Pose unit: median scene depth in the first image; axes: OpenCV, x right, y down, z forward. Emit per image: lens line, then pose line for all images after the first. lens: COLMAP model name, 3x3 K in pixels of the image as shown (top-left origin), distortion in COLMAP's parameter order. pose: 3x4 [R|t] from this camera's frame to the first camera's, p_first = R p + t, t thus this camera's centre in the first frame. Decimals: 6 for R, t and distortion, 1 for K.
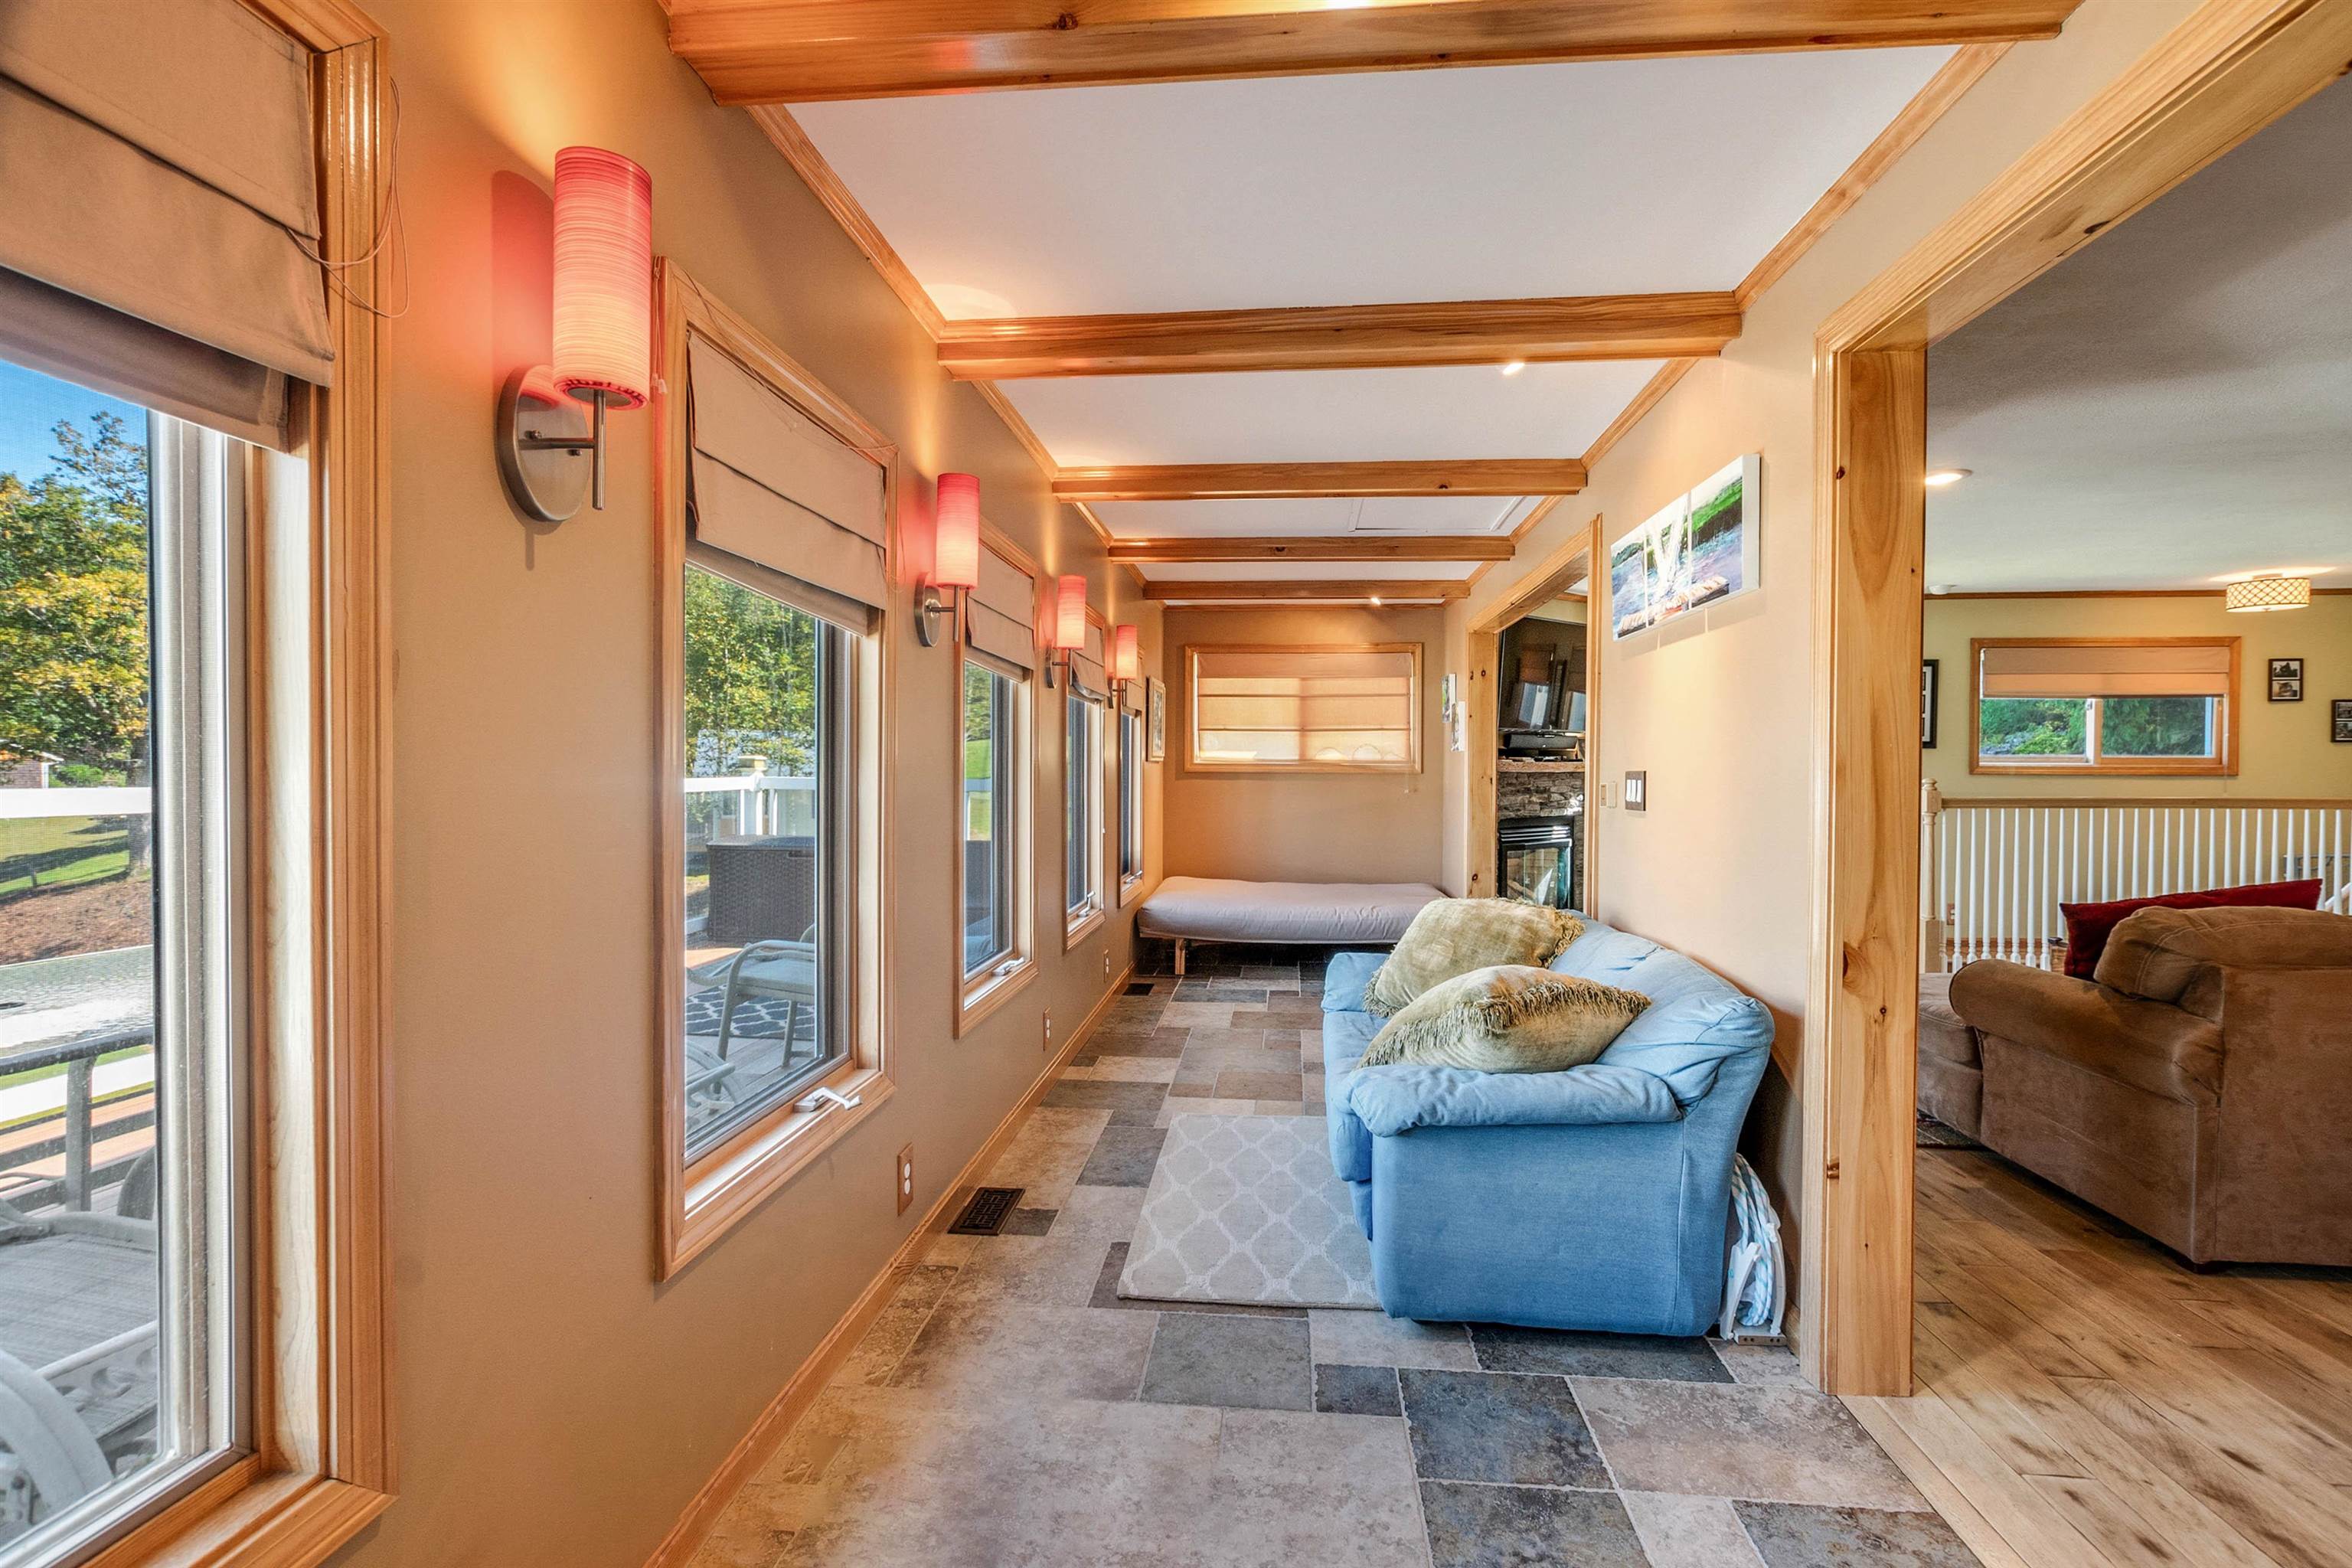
lens RADIAL K [[1078.1, 0, 1159.6], [0, 1078.1, 788.5], [0, 0, 1]] dist [-0.019652, 0.006577]
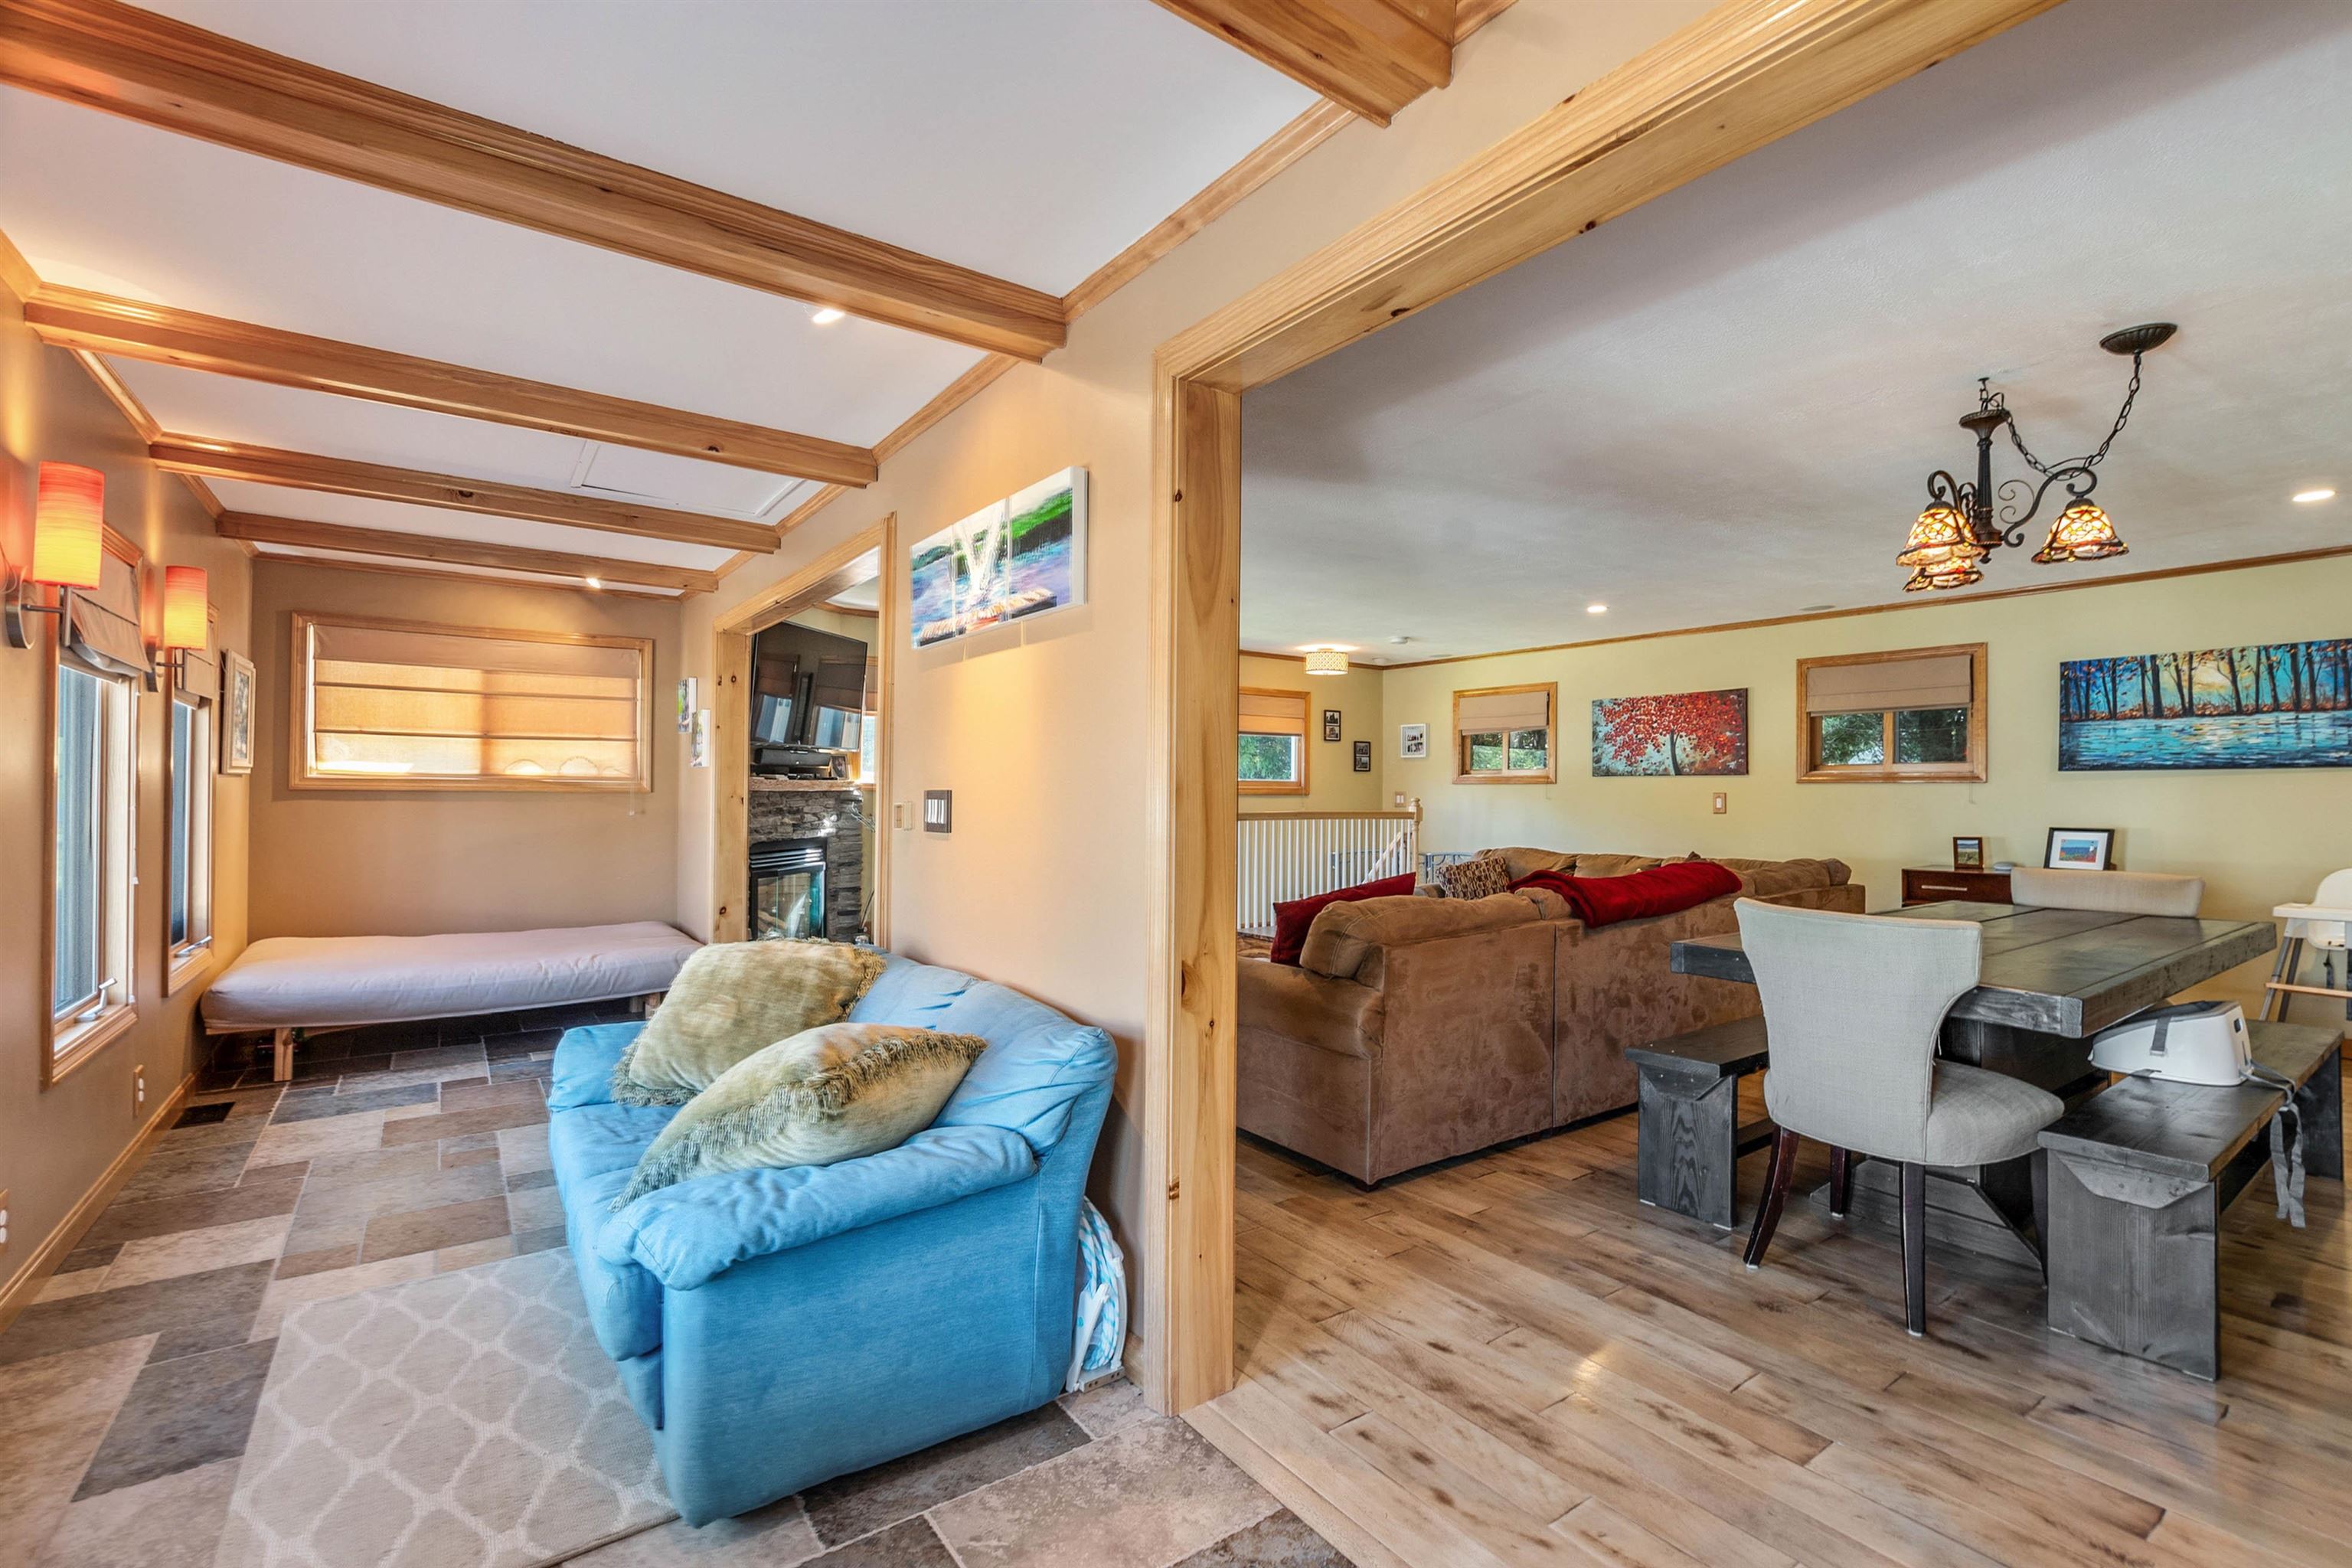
lens RADIAL K [[1078.1, 0, 1212.8], [0, 1078.1, 784.7], [0, 0, 1]] dist [-0.019652, 0.006577]
pose [[0.732433, 0.006652, 0.680807, -0.023158], [0.007645, 0.999809, -0.017994, -0.002896], [-0.680797, 0.018384, 0.732242, 0.178667]]
